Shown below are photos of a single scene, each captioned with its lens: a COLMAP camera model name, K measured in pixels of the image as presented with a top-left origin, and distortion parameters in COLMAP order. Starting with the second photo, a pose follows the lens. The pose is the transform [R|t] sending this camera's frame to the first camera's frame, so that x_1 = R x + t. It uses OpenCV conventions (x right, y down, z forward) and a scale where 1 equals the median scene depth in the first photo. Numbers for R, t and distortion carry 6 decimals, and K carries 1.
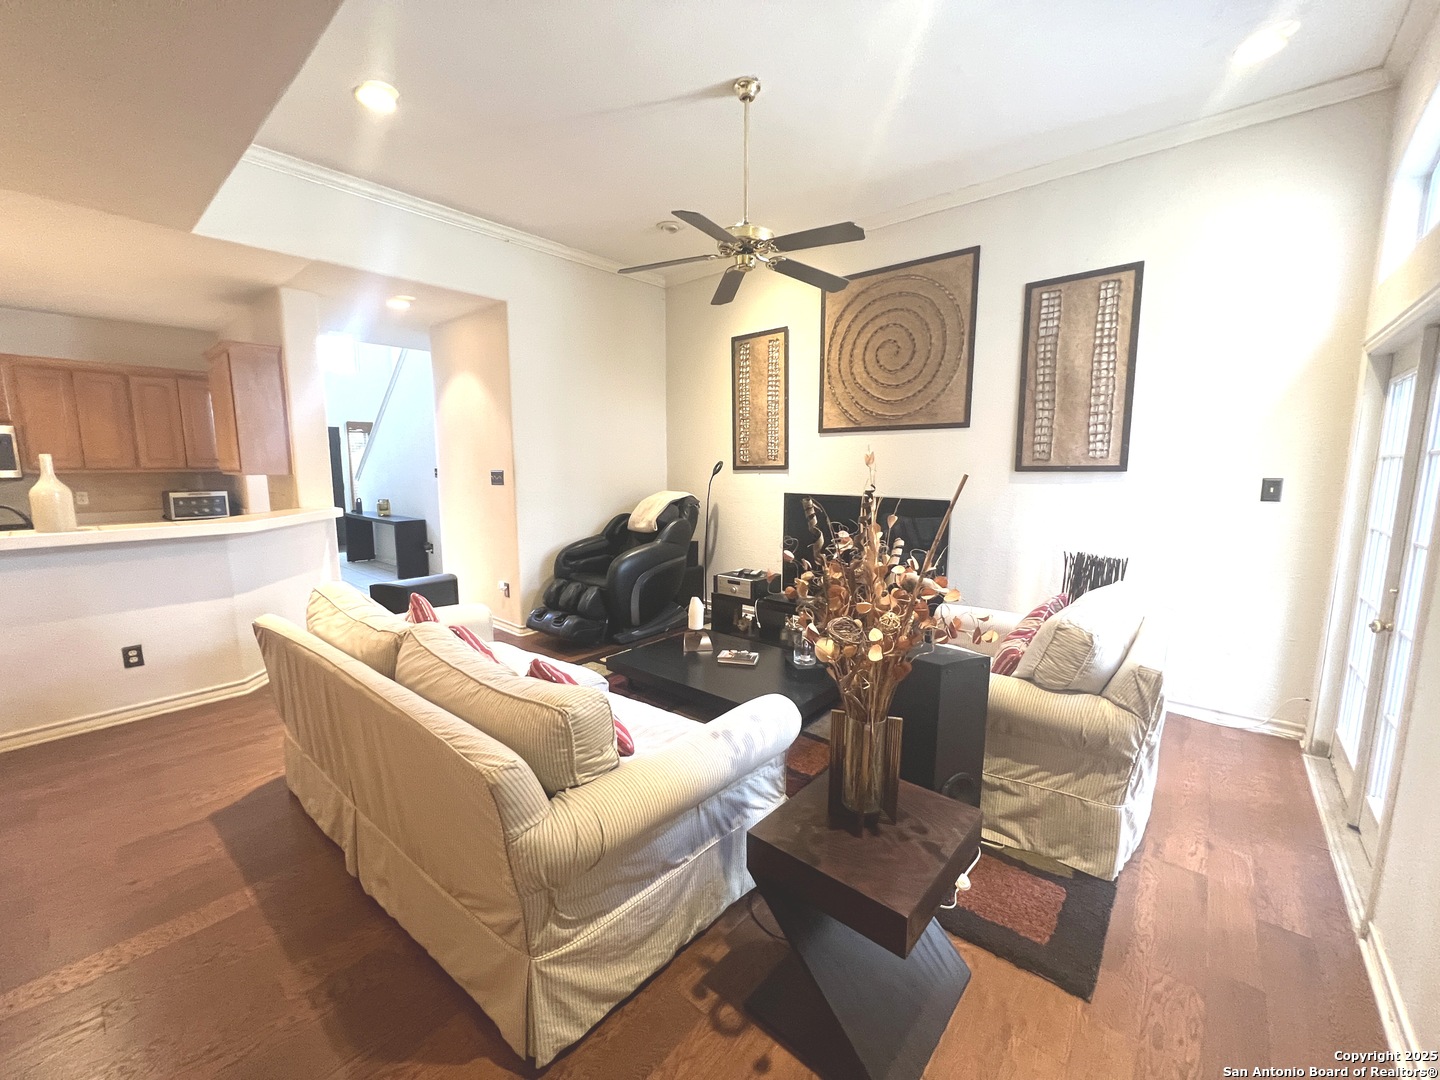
lens RADIAL K [[576.6, 0, 714.8], [0, 576.6, 538.9], [0, 0, 1]] dist [0.001903, 0.000081]
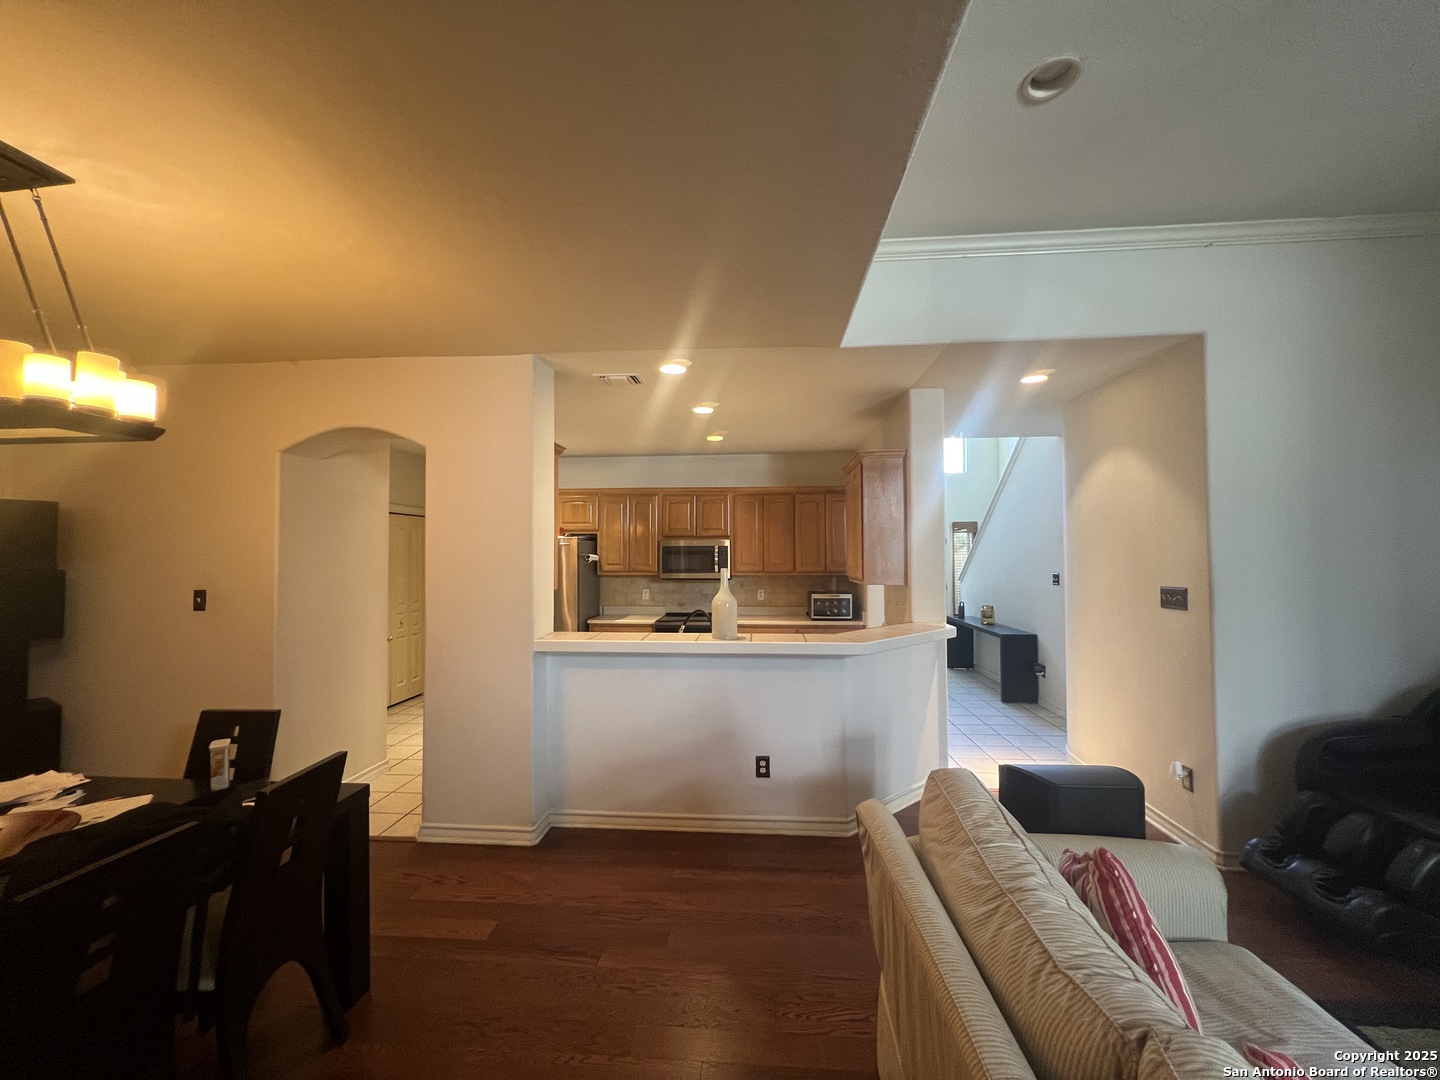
lens RADIAL K [[576.6, 0, 717.1], [0, 576.6, 538.7], [0, 0, 1]] dist [0.001903, 0.000081]
pose [[0.592326, -0.025928, -0.805281, -0.156350], [-0.104657, 0.988538, -0.108809, -0.047975], [0.798872, 0.148729, 0.582823, 0.194713]]
